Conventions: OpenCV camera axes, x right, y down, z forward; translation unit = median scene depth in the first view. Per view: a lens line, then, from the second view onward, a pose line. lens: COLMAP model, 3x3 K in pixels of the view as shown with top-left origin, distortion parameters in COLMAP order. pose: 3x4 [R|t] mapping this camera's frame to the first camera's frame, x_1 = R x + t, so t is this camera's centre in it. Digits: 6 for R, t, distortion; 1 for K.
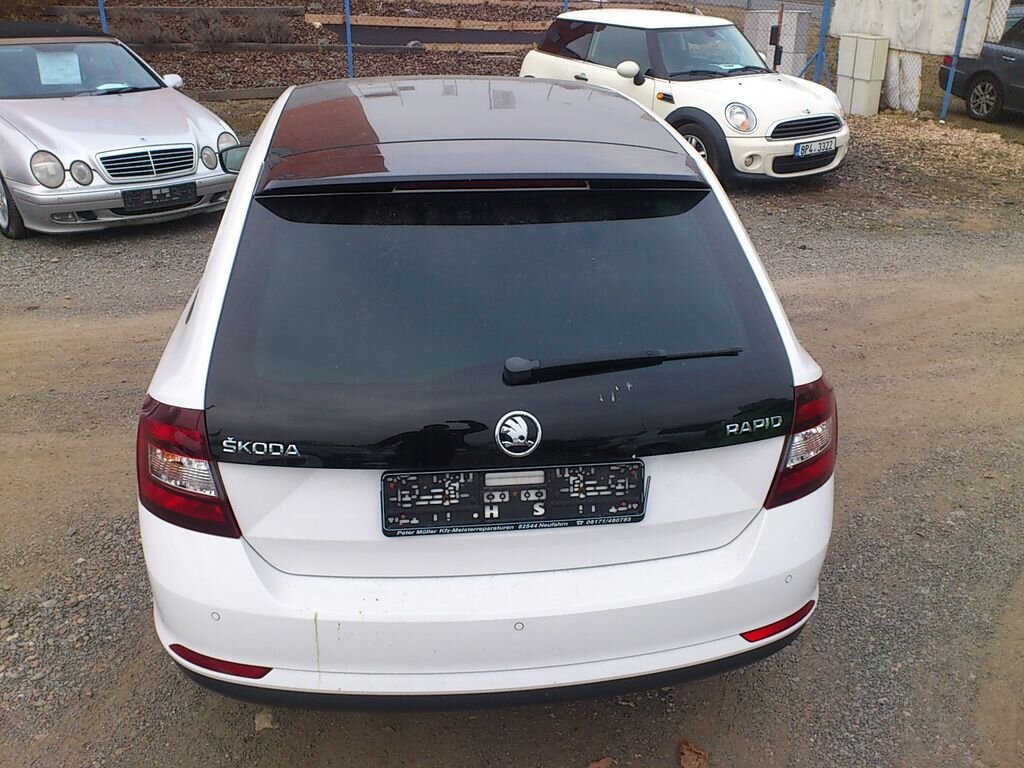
lens RADIAL K [[921.2, 0, 512.0], [0, 921.2, 384.0], [0, 0, 1]] dist [0.000239, 0.008055]
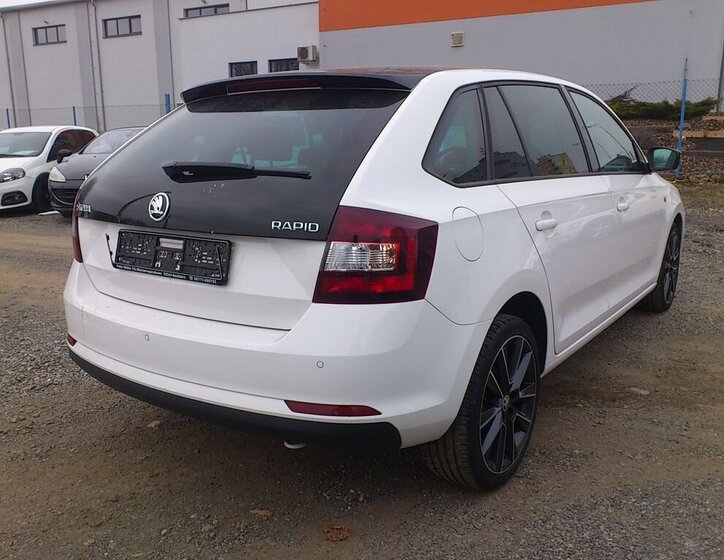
lens RADIAL K [[664.9, 0, 376.8], [0, 664.9, 287.7], [0, 0, 1]] dist [0.002839, 0.003051]
pose [[0.742609, 0.125941, -0.657777, 0.989429], [-0.248098, 0.964014, -0.095519, 0.191823], [0.622077, 0.234126, 0.747131, 0.388694]]
